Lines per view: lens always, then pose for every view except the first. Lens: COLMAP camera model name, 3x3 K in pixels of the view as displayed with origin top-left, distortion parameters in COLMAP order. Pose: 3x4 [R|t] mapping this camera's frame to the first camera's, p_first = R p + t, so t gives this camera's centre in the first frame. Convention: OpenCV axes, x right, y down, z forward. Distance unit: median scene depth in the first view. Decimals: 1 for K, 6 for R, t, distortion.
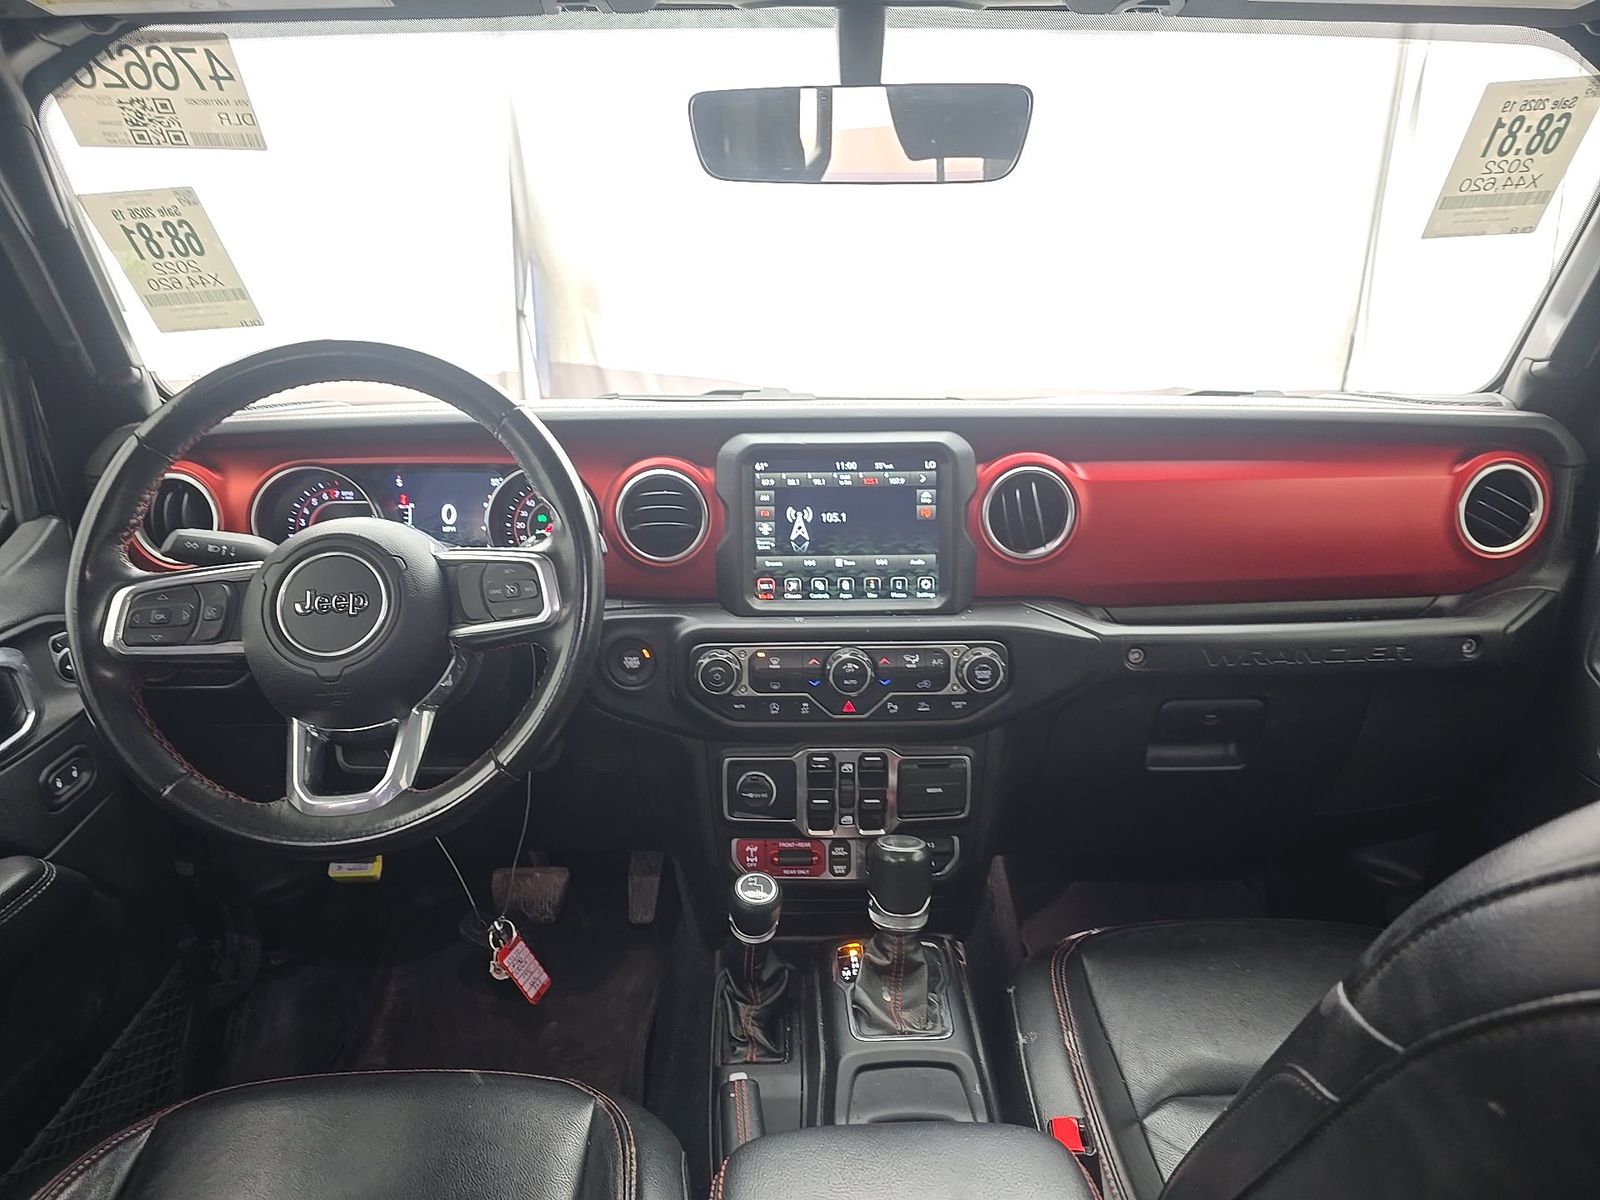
lens RADIAL K [[1082.9, 0, 791.2], [0, 1082.9, 597.5], [0, 0, 1]] dist [0.037143, -0.019709]
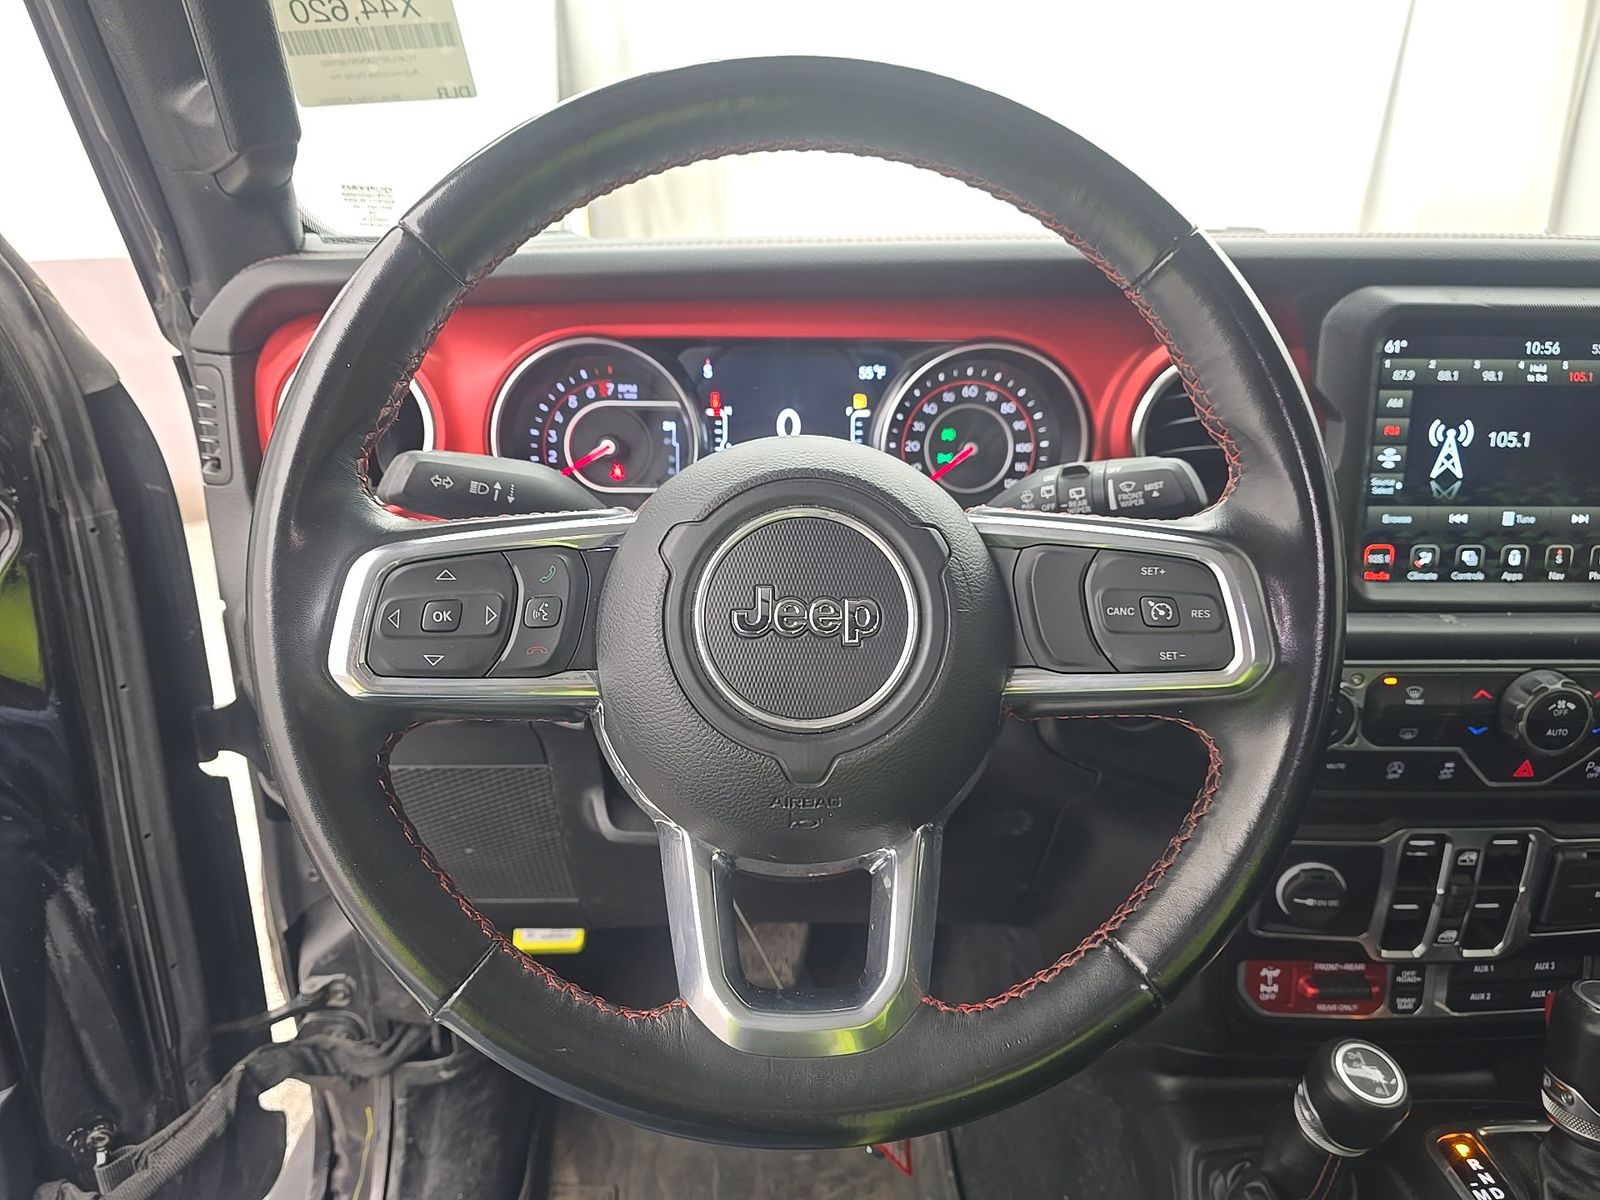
lens RADIAL K [[1082.9, 0, 802.6], [0, 1082.9, 598.9], [0, 0, 1]] dist [0.037143, -0.019709]
pose [[0.999838, 0.012110, 0.013331, -0.338591], [-0.013171, 0.996494, 0.082623, -0.033027], [-0.012283, -0.082786, 0.996492, 0.422081]]
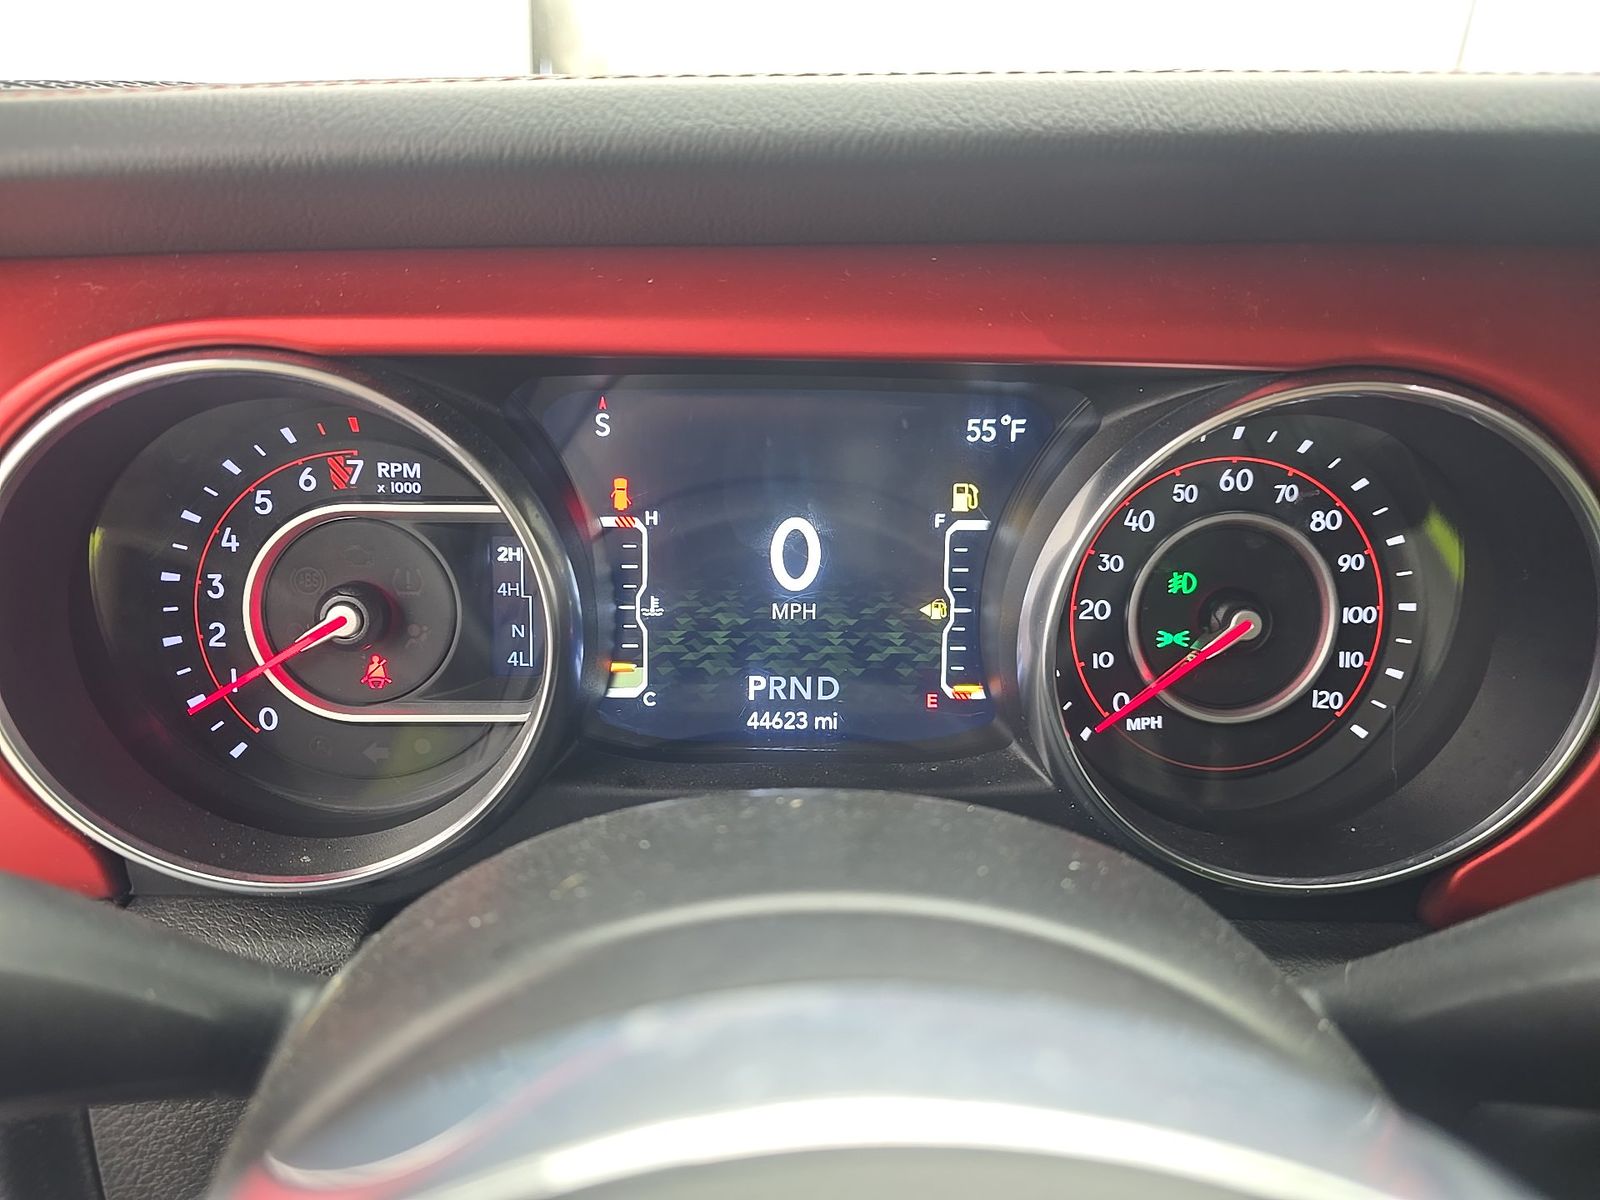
lens RADIAL K [[1082.9, 0, 802.9], [0, 1082.9, 597.7], [0, 0, 1]] dist [0.037143, -0.019709]
pose [[0.999646, 0.019211, 0.018381, -0.342617], [-0.021010, 0.994428, 0.103299, -0.100264], [-0.016294, -0.103649, 0.994480, 0.804326]]
